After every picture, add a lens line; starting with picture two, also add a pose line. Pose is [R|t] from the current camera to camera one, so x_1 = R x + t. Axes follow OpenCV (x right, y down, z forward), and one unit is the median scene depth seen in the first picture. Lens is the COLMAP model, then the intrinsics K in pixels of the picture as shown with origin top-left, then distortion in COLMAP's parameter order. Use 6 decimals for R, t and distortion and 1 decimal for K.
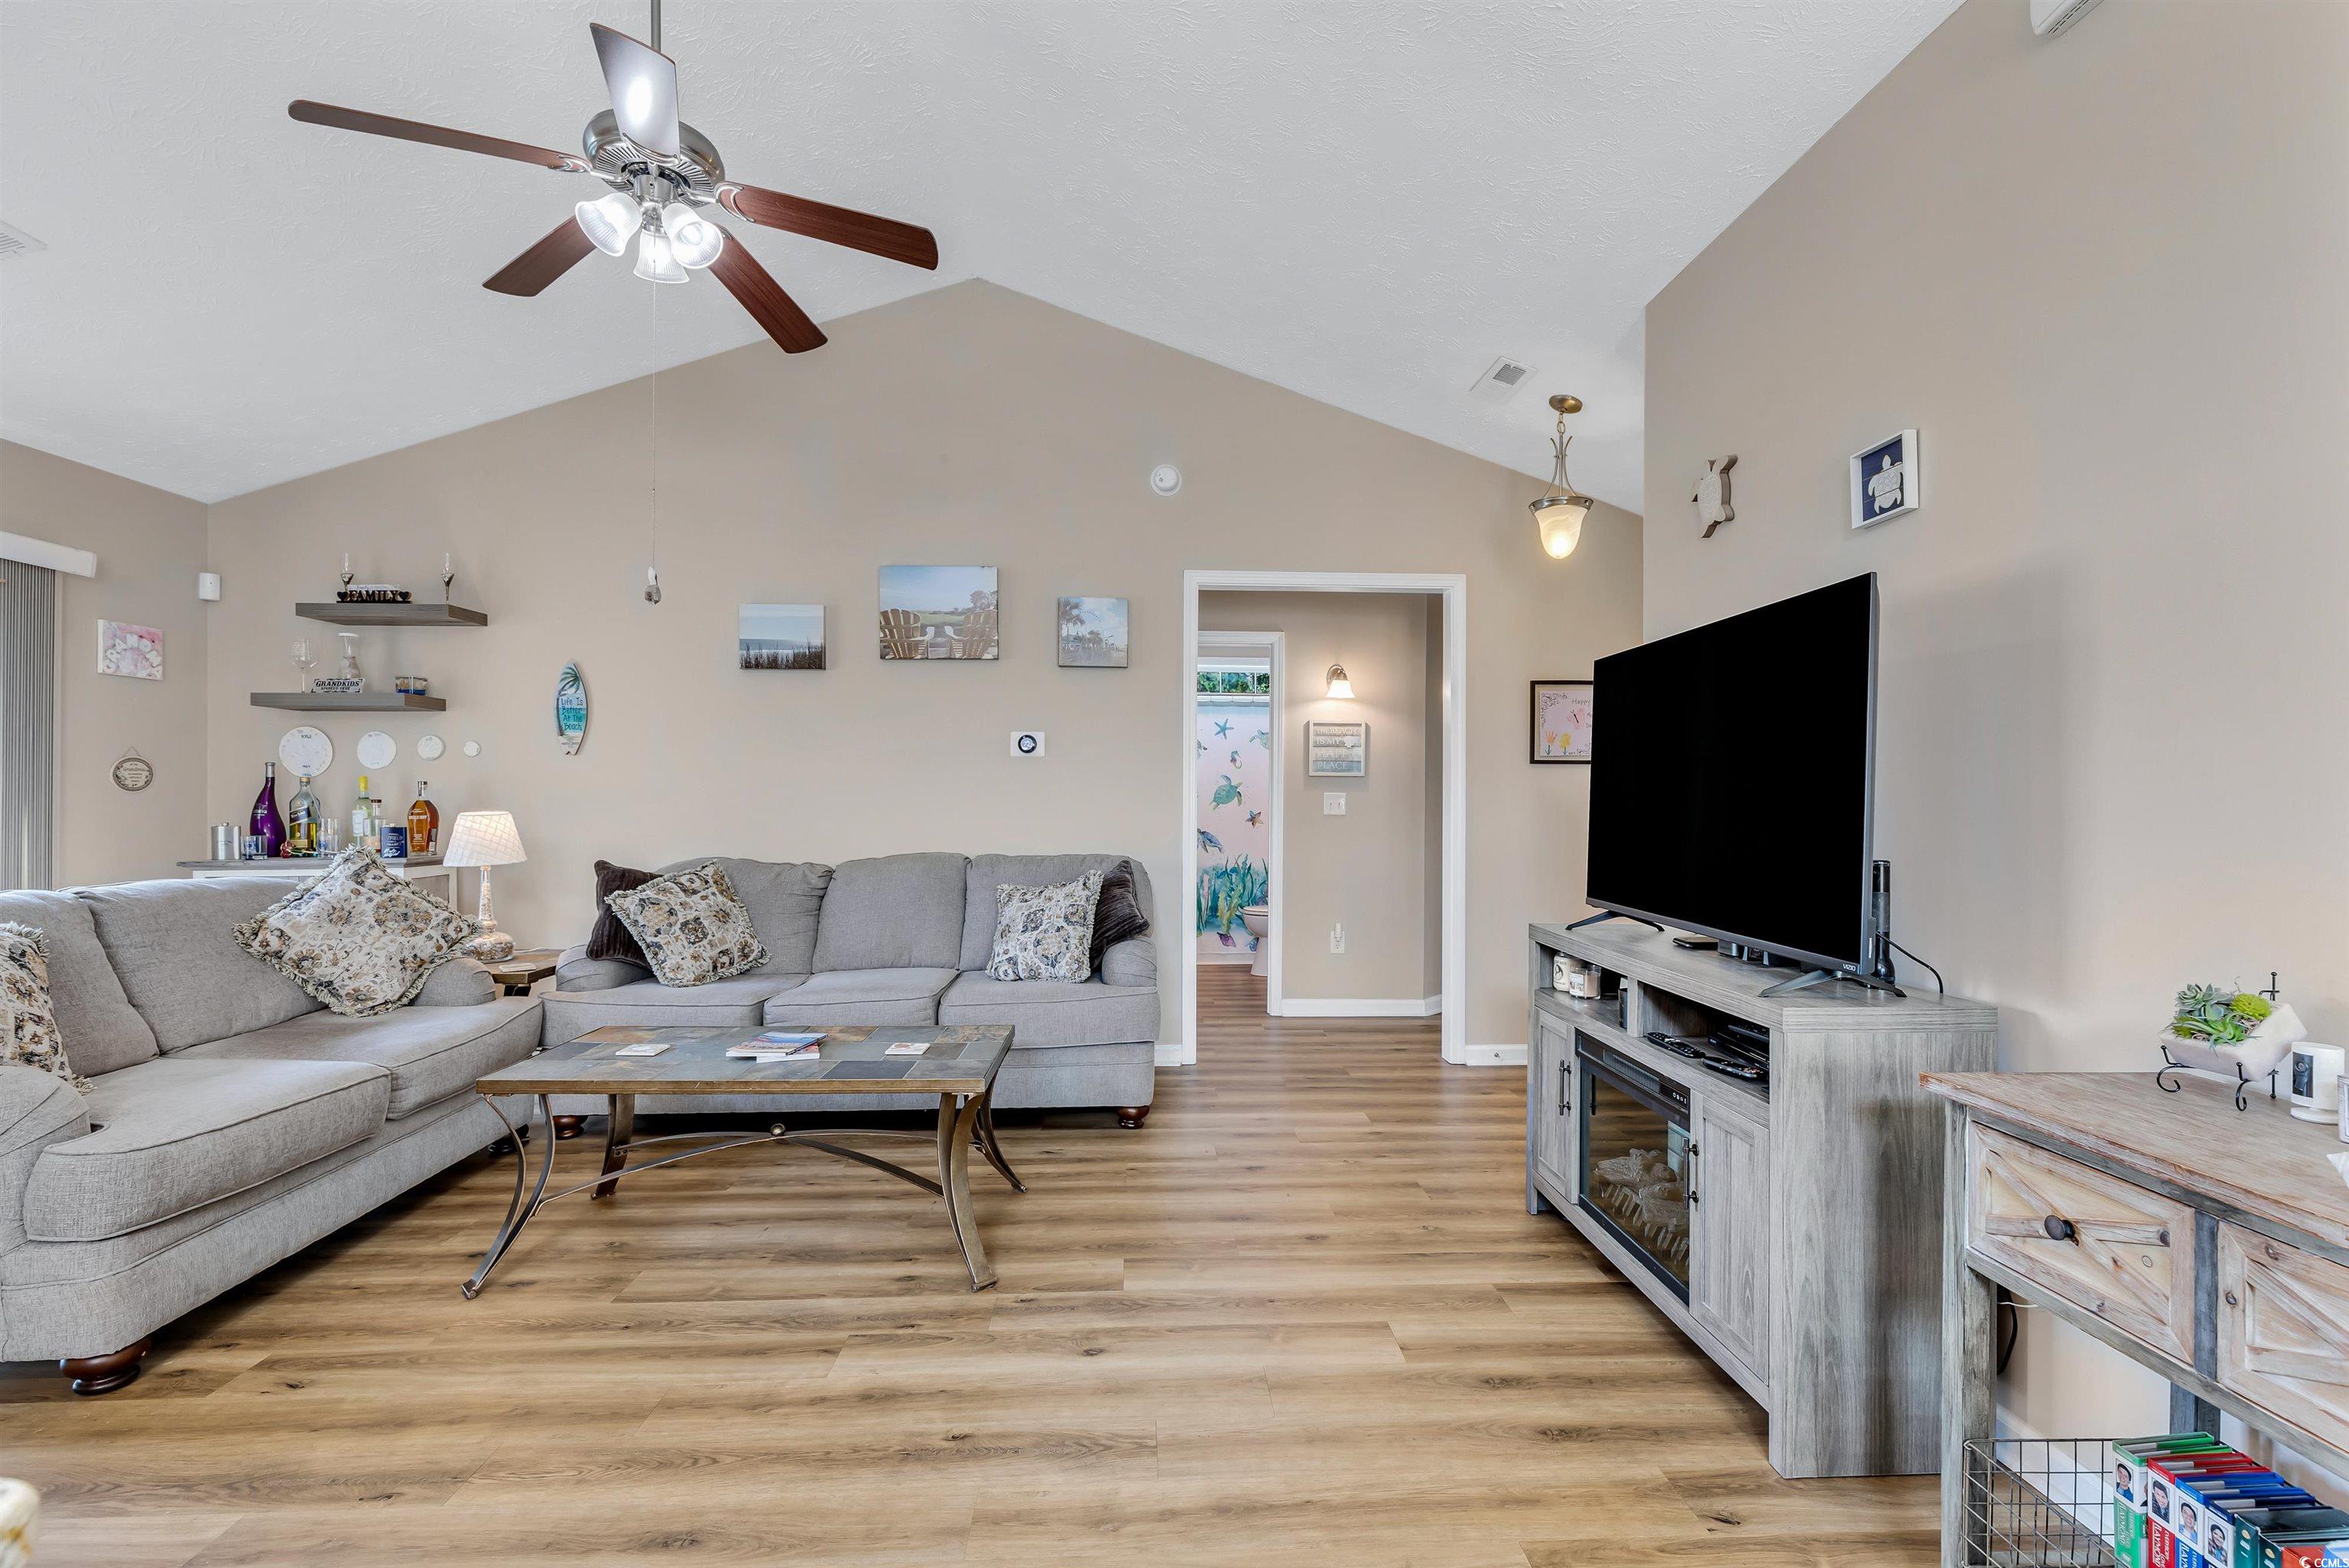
lens RADIAL K [[1050.4, 0, 1198.7], [0, 1050.4, 793.6], [0, 0, 1]] dist [0.001927, -0.000778]
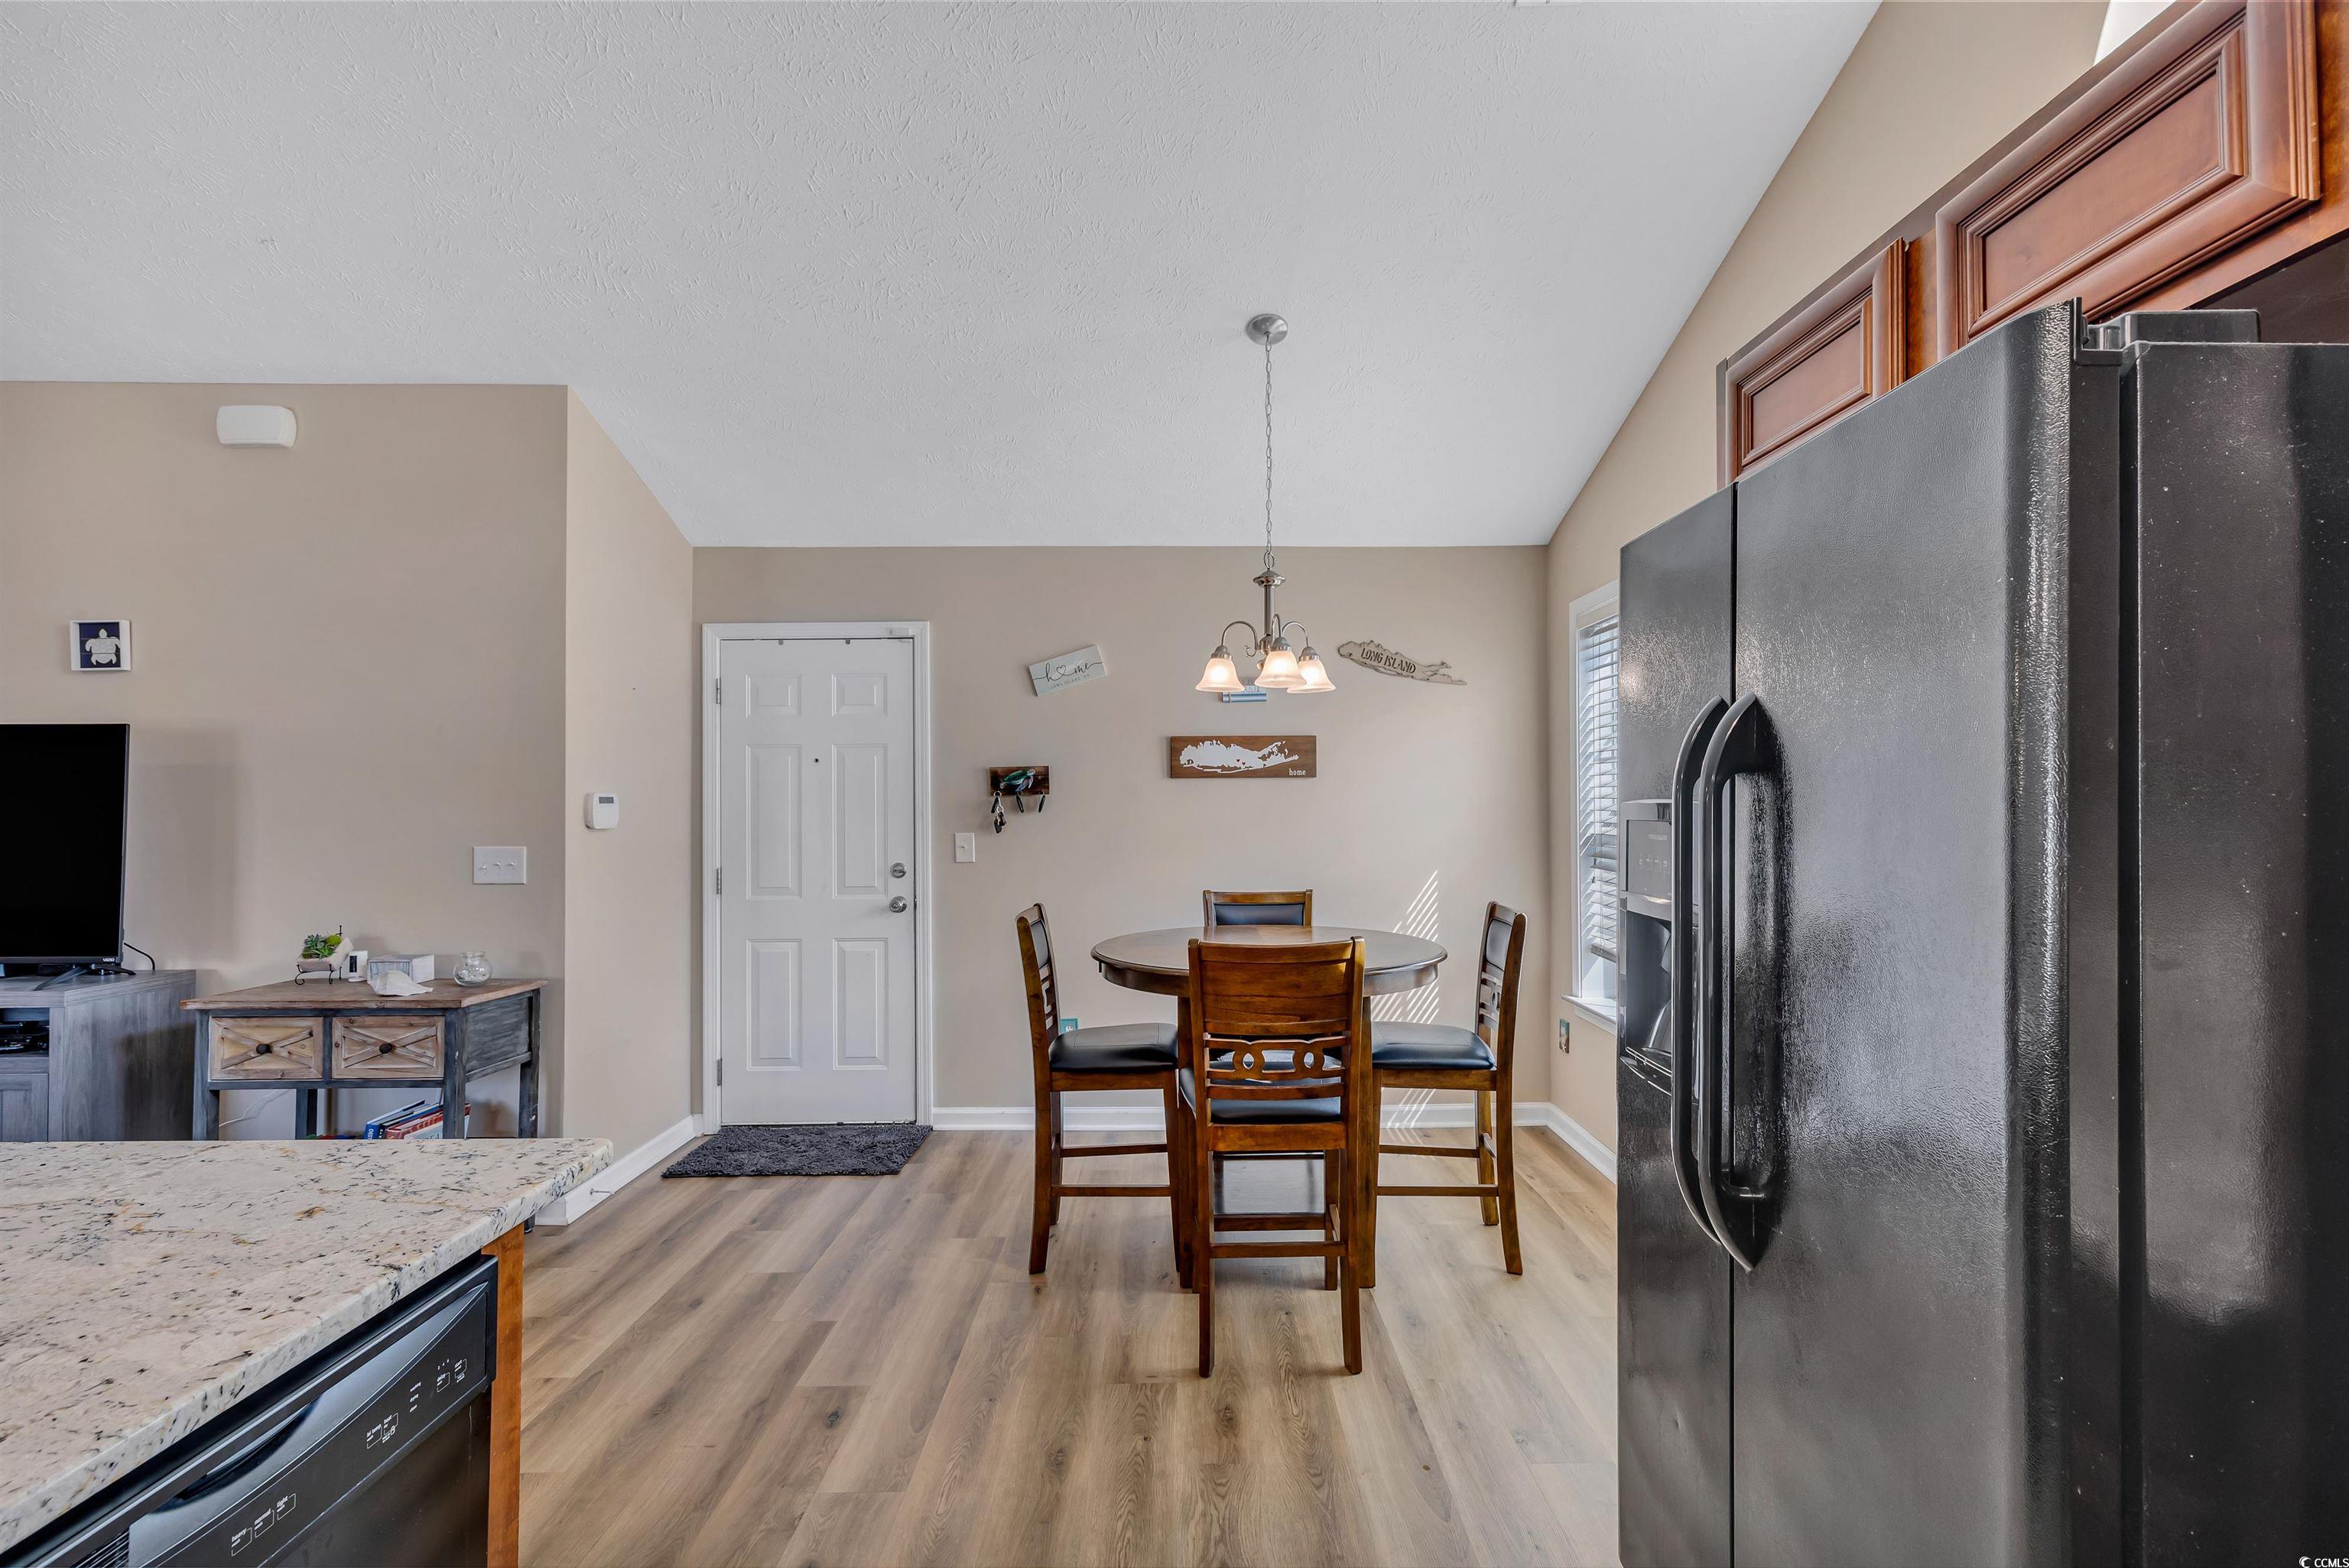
lens RADIAL K [[1050.4, 0, 1182.7], [0, 1050.4, 789.5], [0, 0, 1]] dist [0.001927, -0.000778]
pose [[0.041970, 0.009413, 0.999075, -0.949791], [0.000809, 0.999955, -0.009455, -0.085022], [-0.999119, 0.001205, 0.041961, -0.747255]]
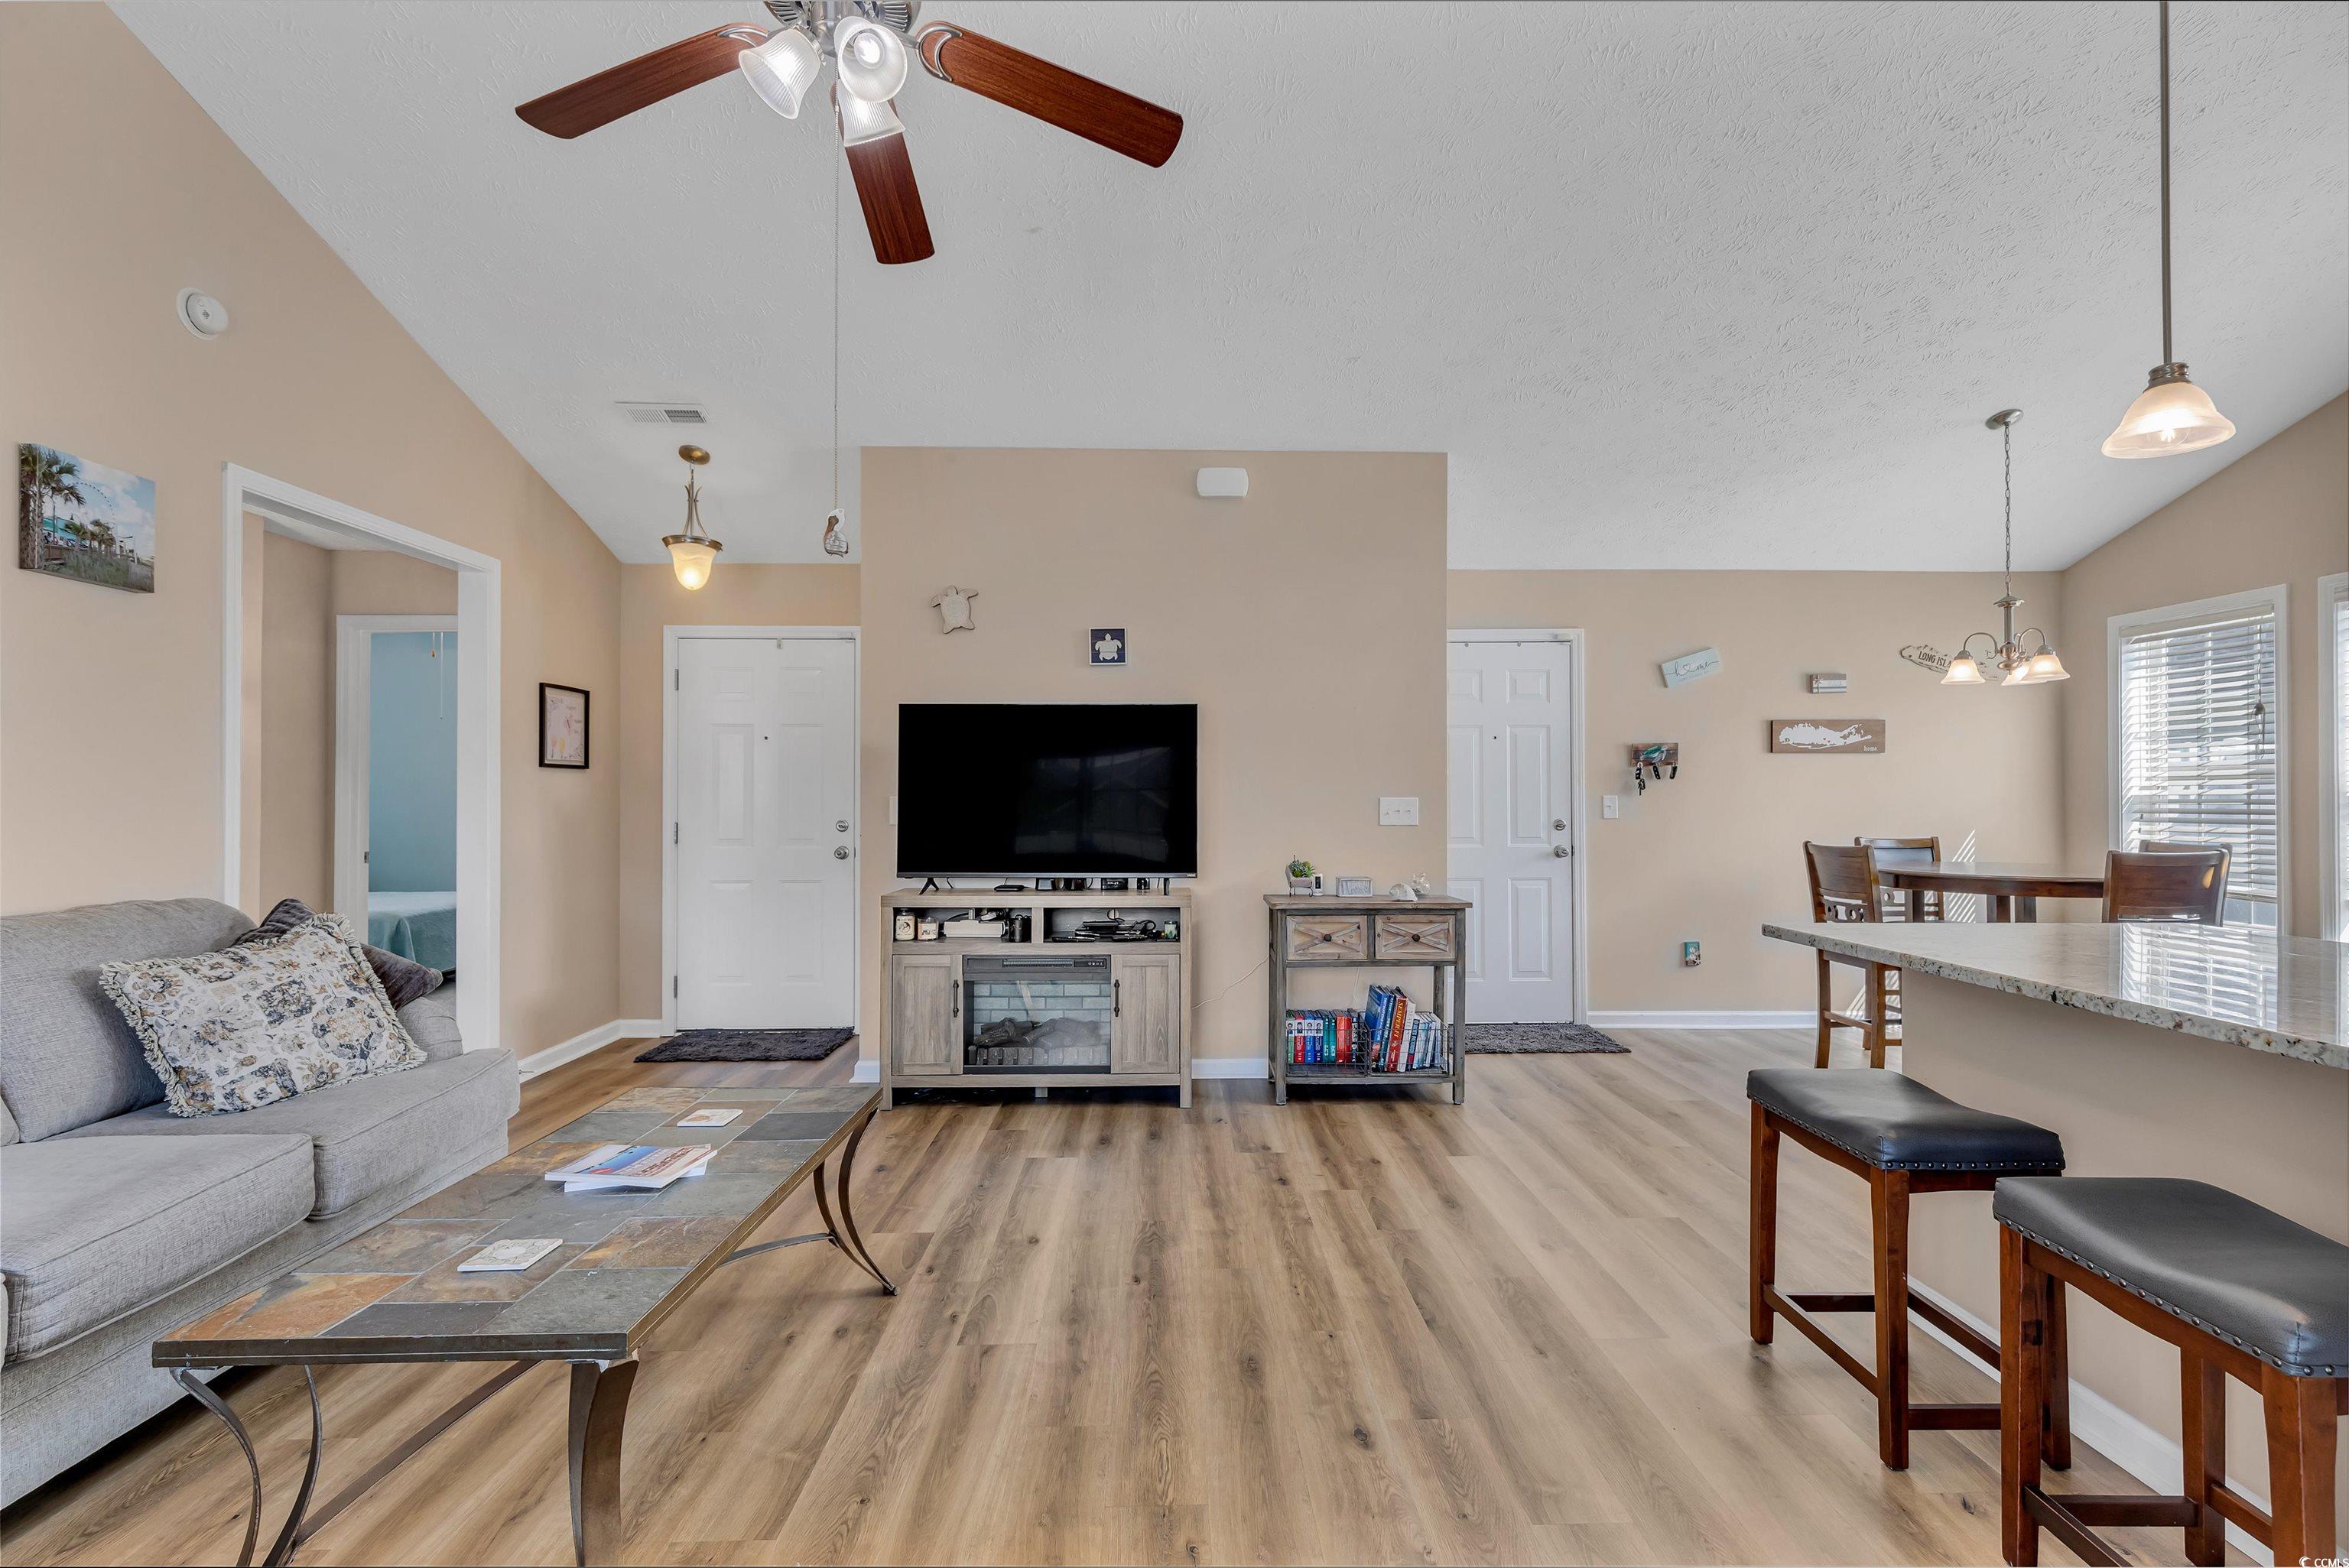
lens RADIAL K [[1050.4, 0, 1181.8], [0, 1050.4, 785.1], [0, 0, 1]] dist [0.001927, -0.000778]
pose [[0.030550, 0.009337, 0.999490, -1.627559], [-0.002765, 0.999953, -0.009256, -0.009919], [-0.999529, -0.002481, 0.030575, 0.929547]]
